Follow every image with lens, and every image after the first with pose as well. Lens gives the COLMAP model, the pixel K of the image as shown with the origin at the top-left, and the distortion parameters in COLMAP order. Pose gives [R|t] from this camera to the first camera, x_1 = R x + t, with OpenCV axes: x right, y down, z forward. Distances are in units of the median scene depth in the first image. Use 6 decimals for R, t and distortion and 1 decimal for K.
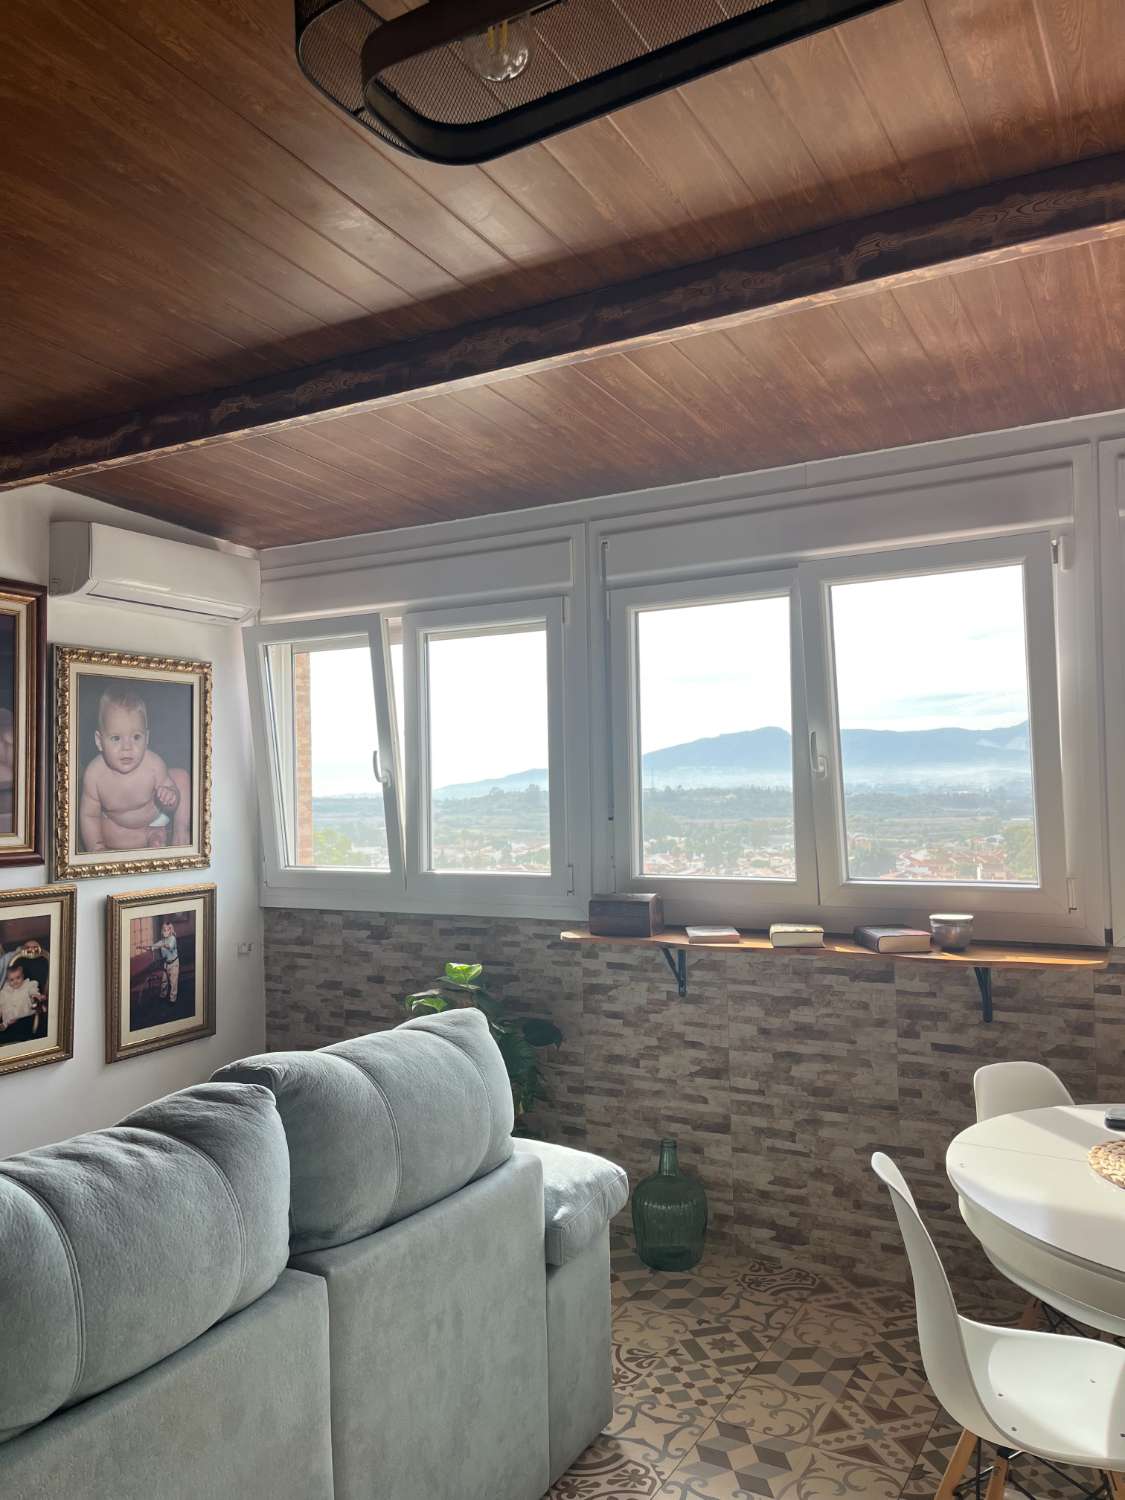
lens RADIAL K [[1152.3, 0, 570.3], [0, 1152.3, 753.1], [0, 0, 1]] dist [0.062151, -0.088574]
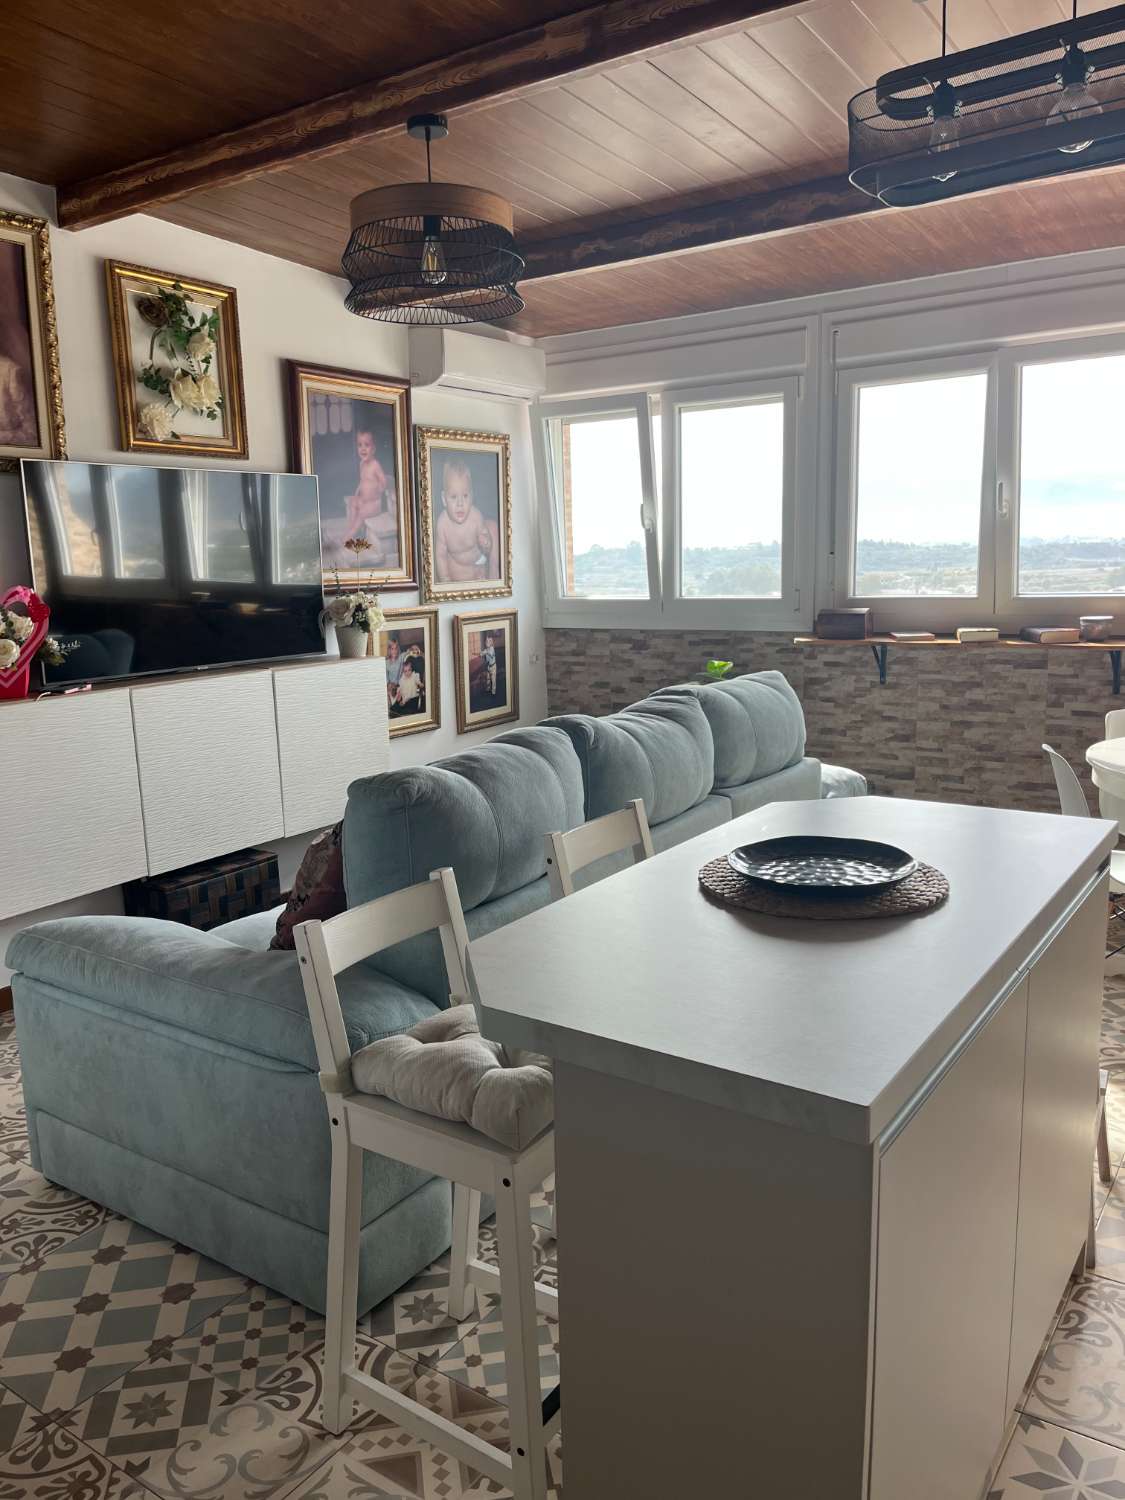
lens RADIAL K [[1152.3, 0, 565.1], [0, 1152.3, 772.6], [0, 0, 1]] dist [0.062151, -0.088574]
pose [[0.995788, 0.006298, -0.091470, -0.153277], [0.014304, 0.974750, 0.222842, 0.001953], [0.090564, -0.223211, 0.970554, -0.392241]]
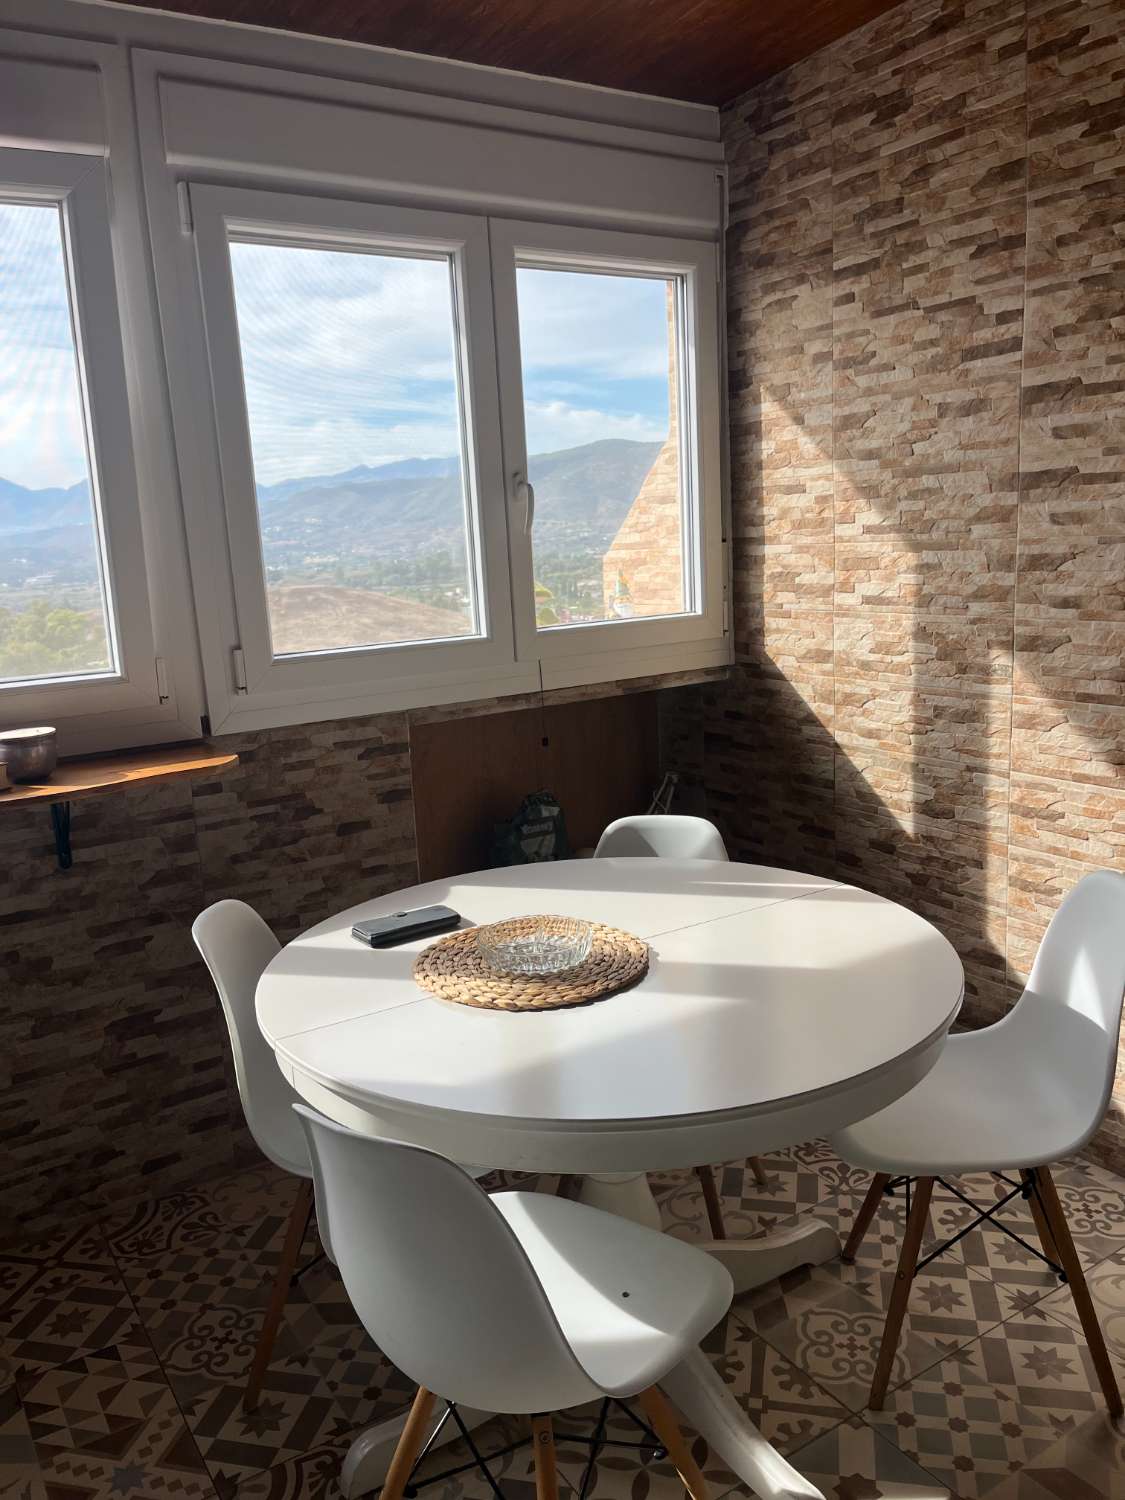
lens RADIAL K [[1152.3, 0, 555.0], [0, 1152.3, 755.2], [0, 0, 1]] dist [0.062151, -0.088574]
pose [[0.485450, -0.177577, 0.856040, -0.094404], [0.024951, 0.981570, 0.189468, 0.027375], [-0.873908, -0.070619, 0.480934, 0.341179]]
